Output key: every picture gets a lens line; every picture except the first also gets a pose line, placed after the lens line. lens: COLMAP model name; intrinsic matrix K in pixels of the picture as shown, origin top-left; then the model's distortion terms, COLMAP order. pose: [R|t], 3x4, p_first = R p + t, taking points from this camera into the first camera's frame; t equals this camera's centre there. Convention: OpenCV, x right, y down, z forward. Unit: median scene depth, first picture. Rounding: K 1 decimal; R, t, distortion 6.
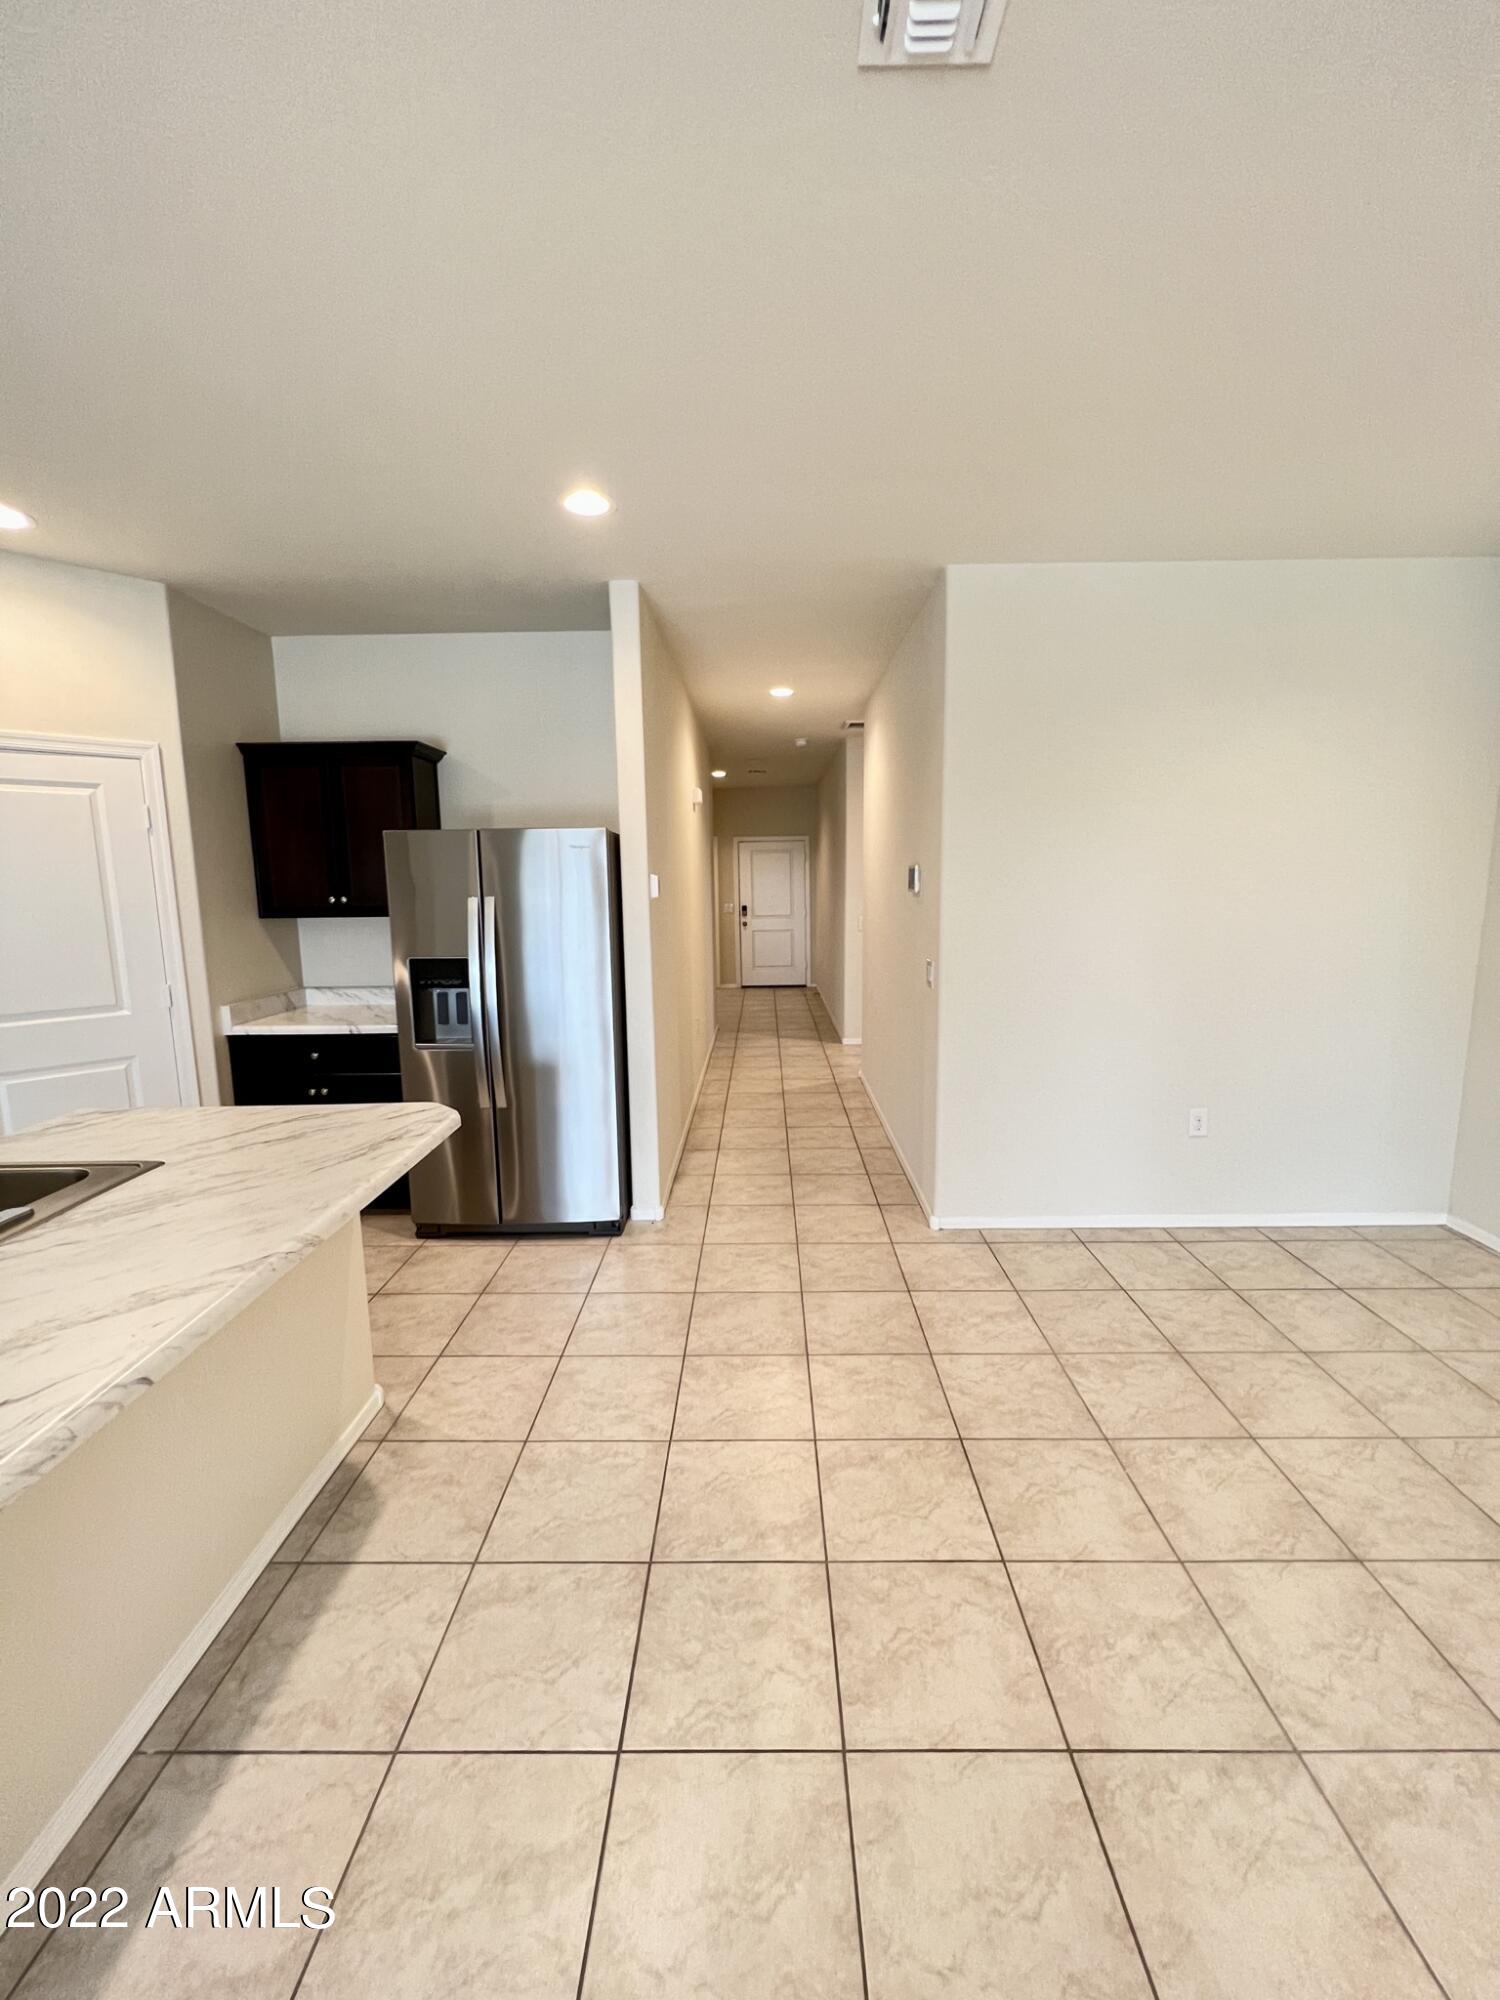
lens RADIAL K [[804.8, 0, 755.9], [0, 804.8, 1000.6], [0, 0, 1]] dist [-0.001160, 0.000210]
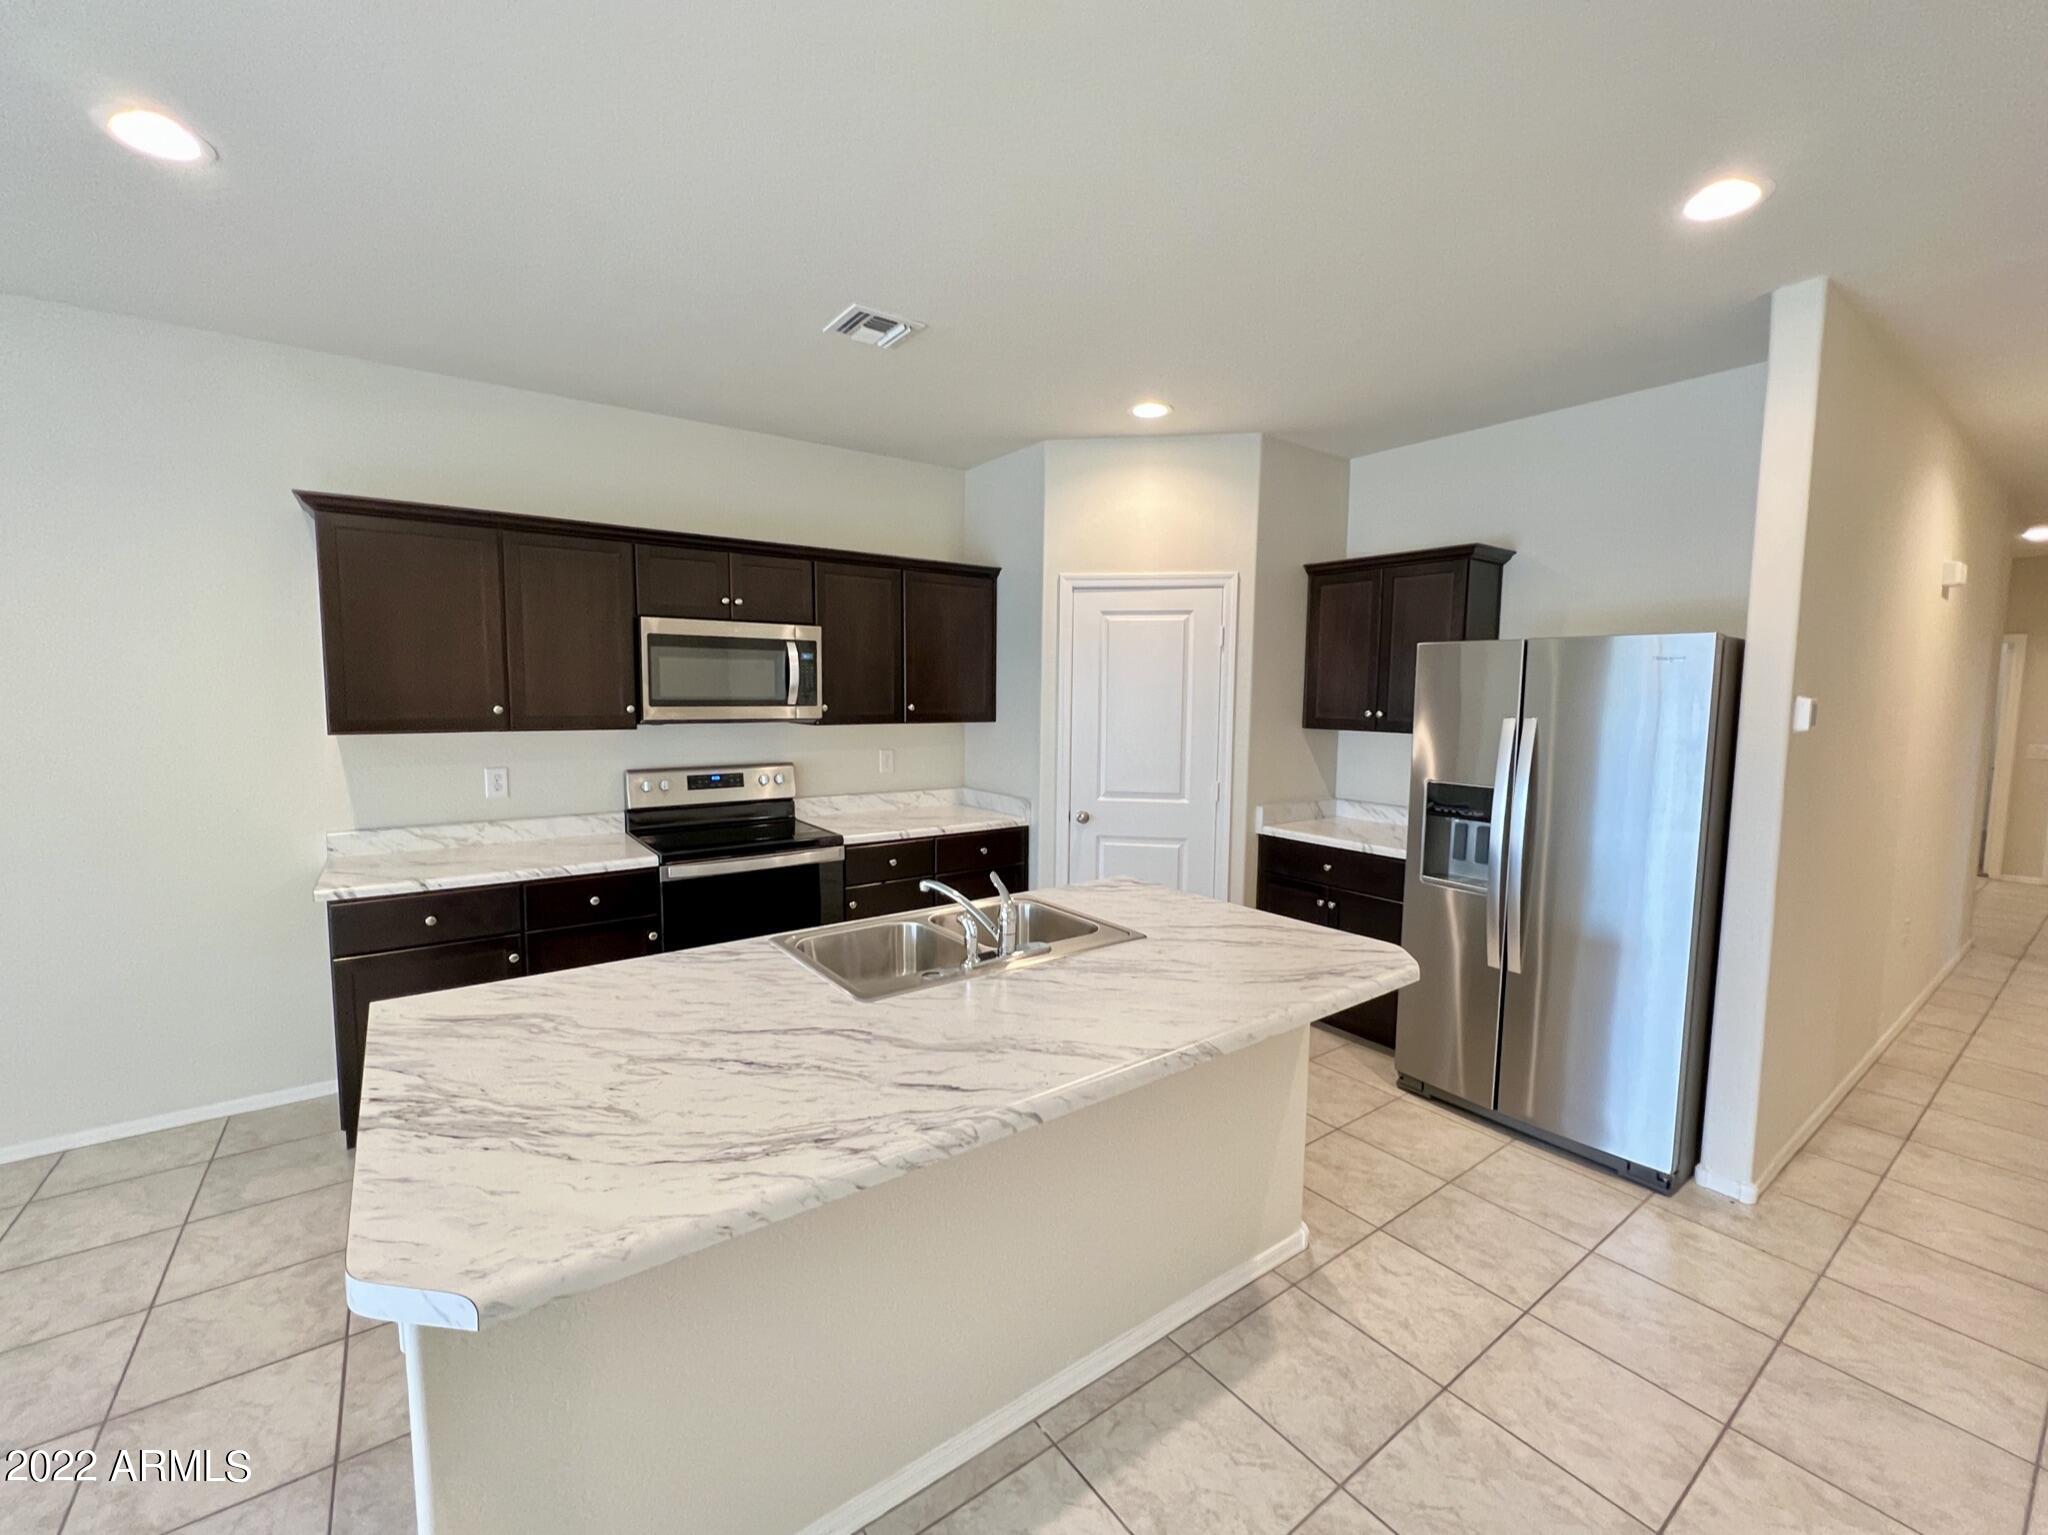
lens RADIAL K [[842.8, 0, 1017.1], [0, 842.8, 764.6], [0, 0, 1]] dist [-0.001802, 0.000428]
pose [[0.594264, 0.090763, -0.799132, 0.057164], [-0.138707, 0.990290, 0.009327, -0.016636], [0.792219, 0.105303, 0.601083, 0.059855]]
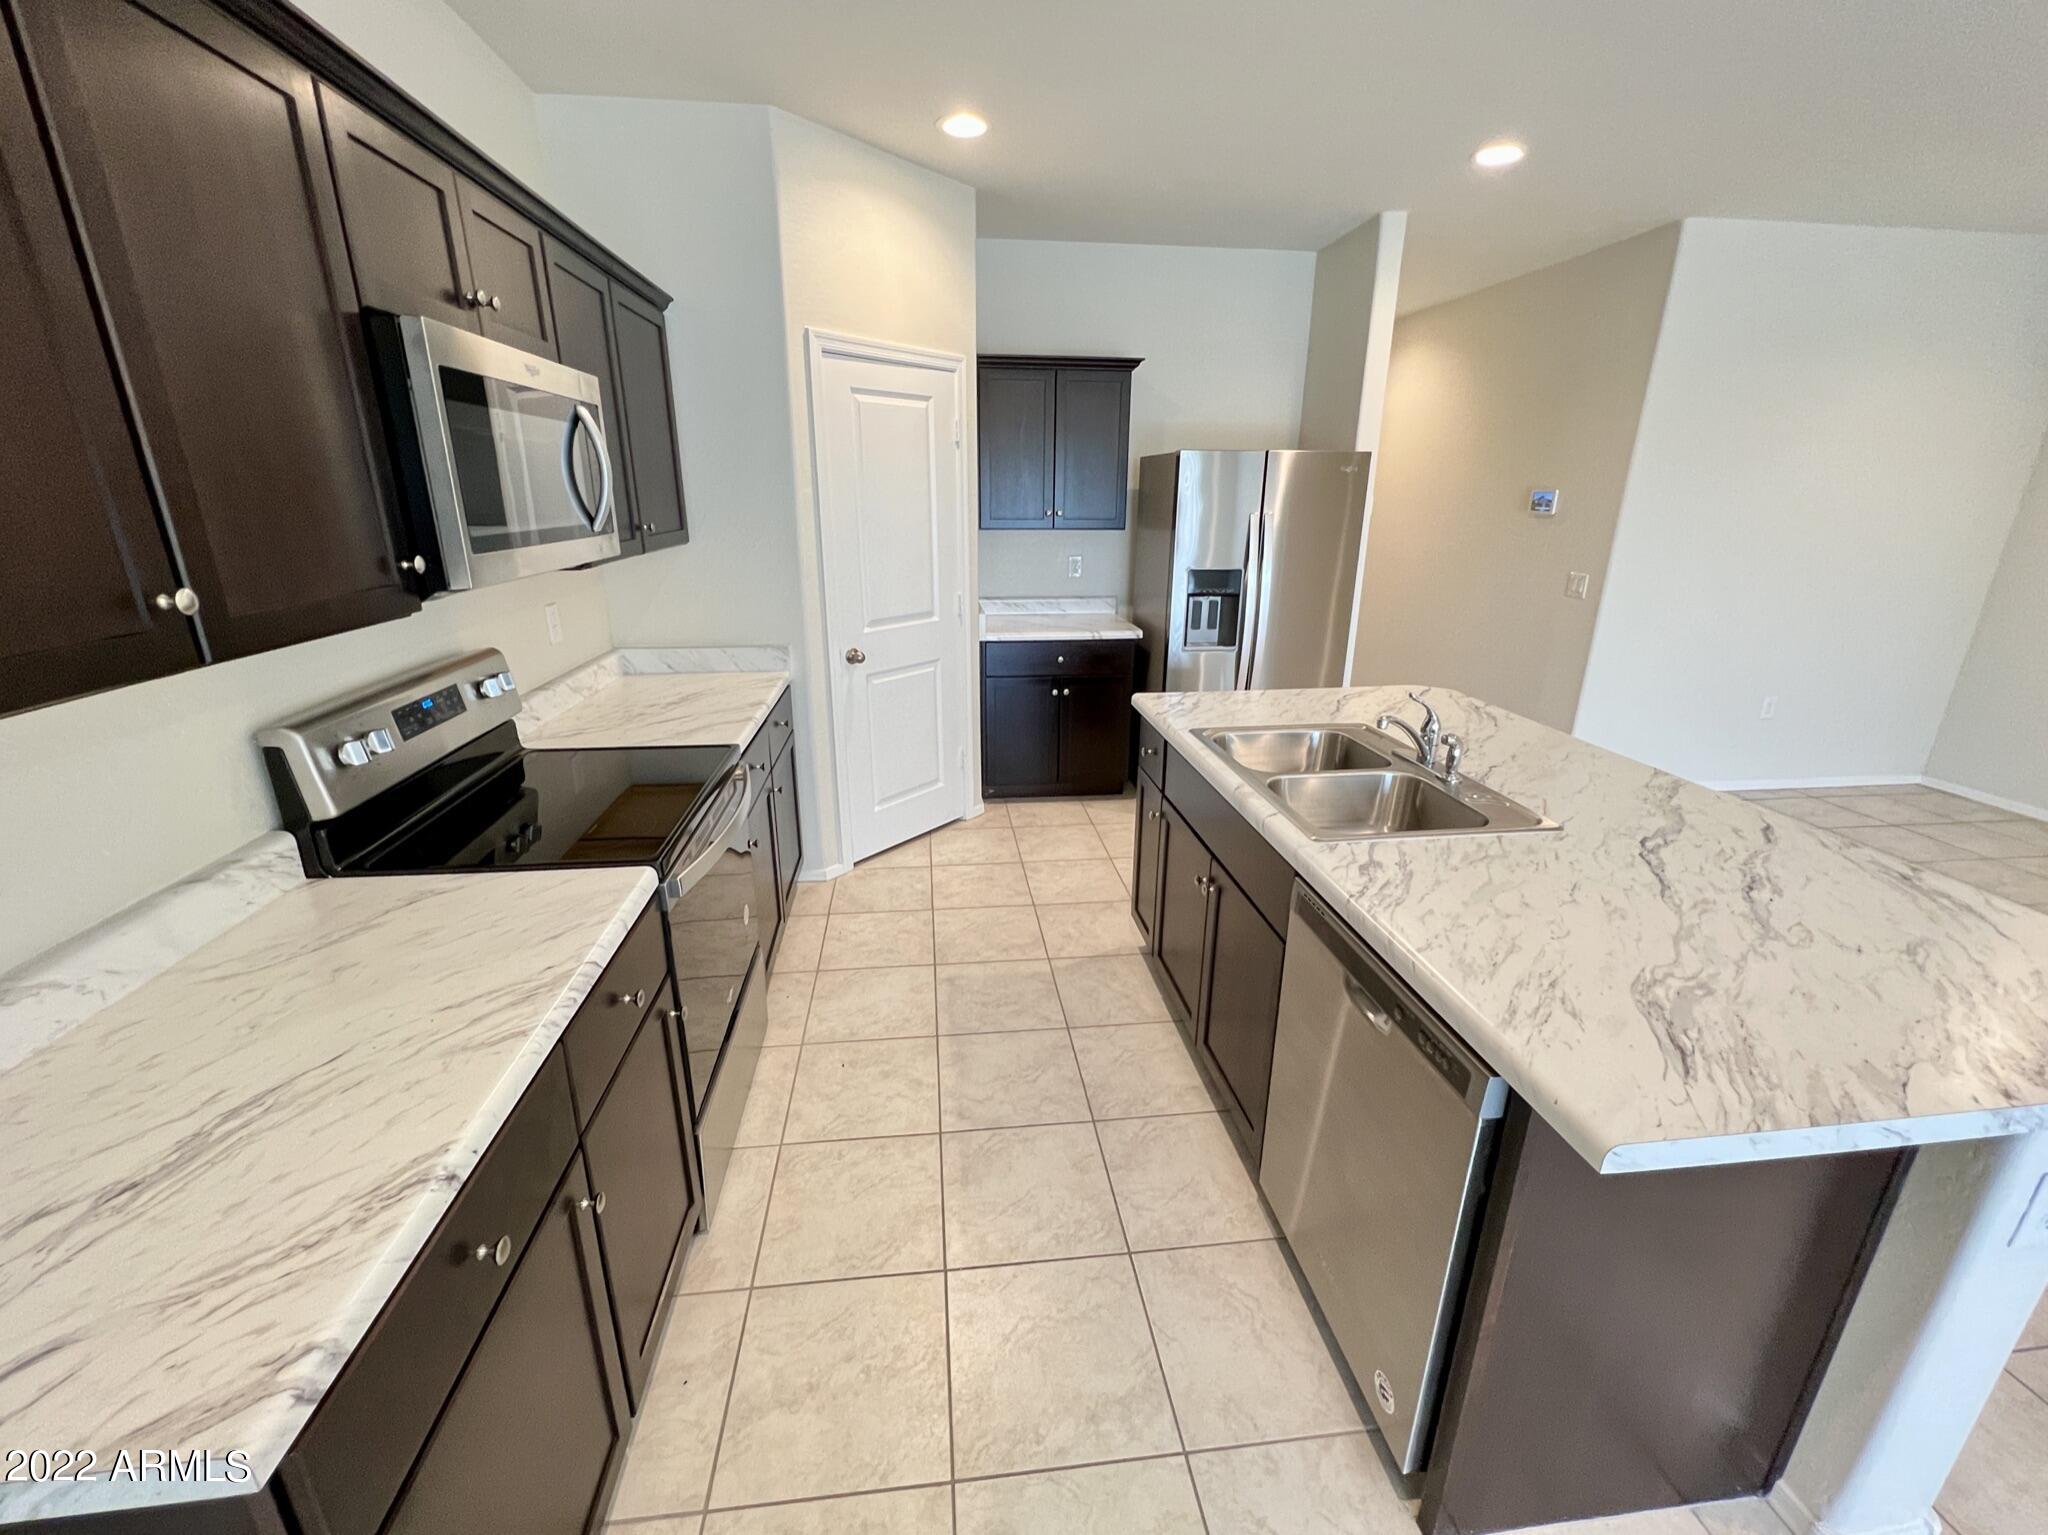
lens RADIAL K [[842.8, 0, 1017.1], [0, 842.8, 764.6], [0, 0, 1]] dist [-0.001802, 0.000428]
pose [[0.991958, -0.022027, 0.124637, -0.885205], [0.001120, 0.986229, 0.165383, 0.022711], [-0.126563, -0.163913, 0.978322, -0.172362]]
